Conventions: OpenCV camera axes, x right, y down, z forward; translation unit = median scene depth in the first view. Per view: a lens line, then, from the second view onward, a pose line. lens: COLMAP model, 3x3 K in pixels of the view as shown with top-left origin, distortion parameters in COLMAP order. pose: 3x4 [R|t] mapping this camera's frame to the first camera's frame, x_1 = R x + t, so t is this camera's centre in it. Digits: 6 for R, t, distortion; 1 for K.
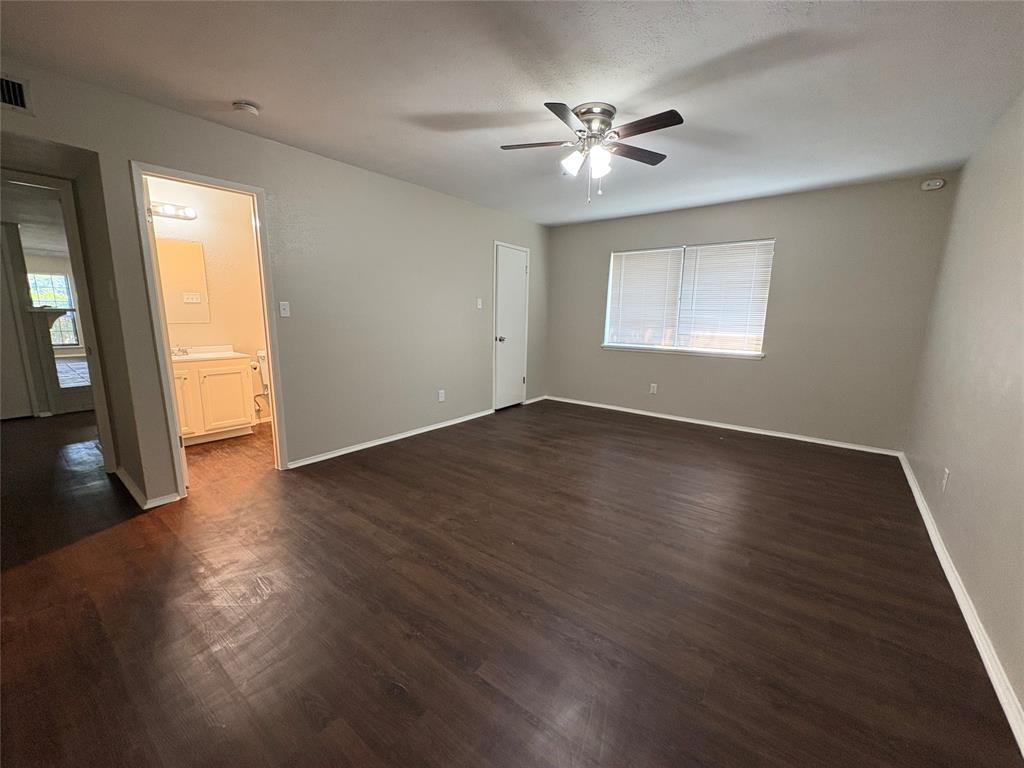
lens RADIAL K [[408.5, 0, 512.5], [0, 408.5, 382.7], [0, 0, 1]] dist [0.000066, 0.000139]
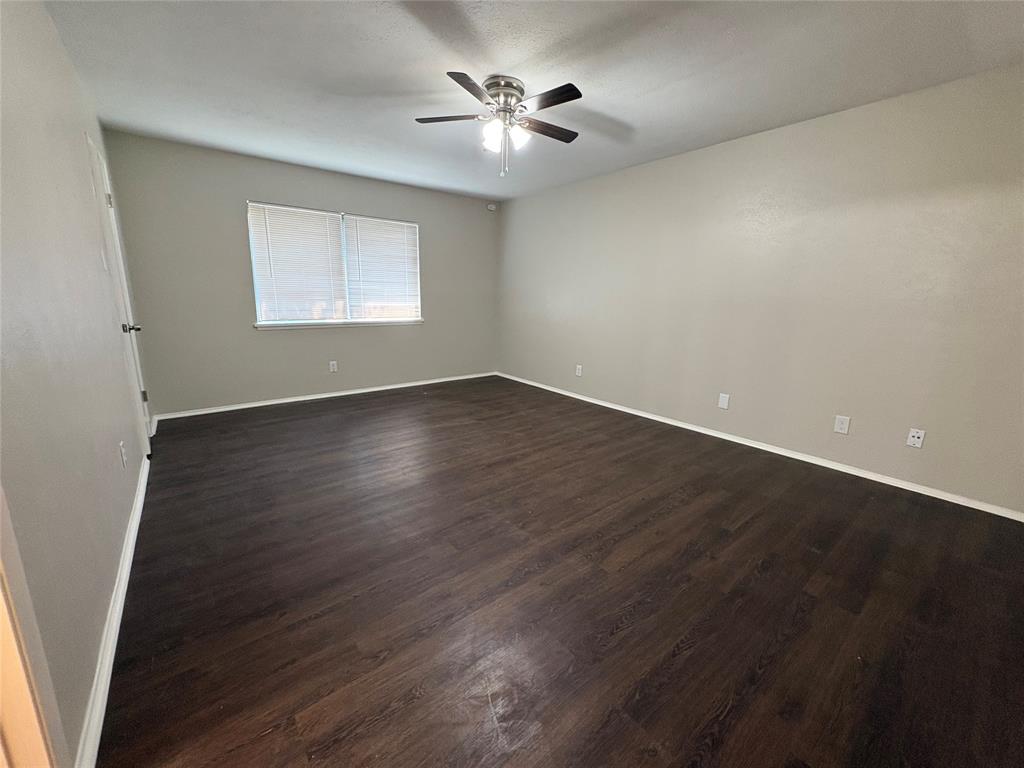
lens RADIAL K [[407.3, 0, 512.0], [0, 407.3, 384.0], [0, 0, 1]] dist [0.017406, 0.000042]
pose [[0.233744, -0.221671, 0.946692, -0.531611], [0.148225, 0.970408, 0.190626, -0.075675], [-0.960934, 0.095766, 0.259684, 0.448033]]
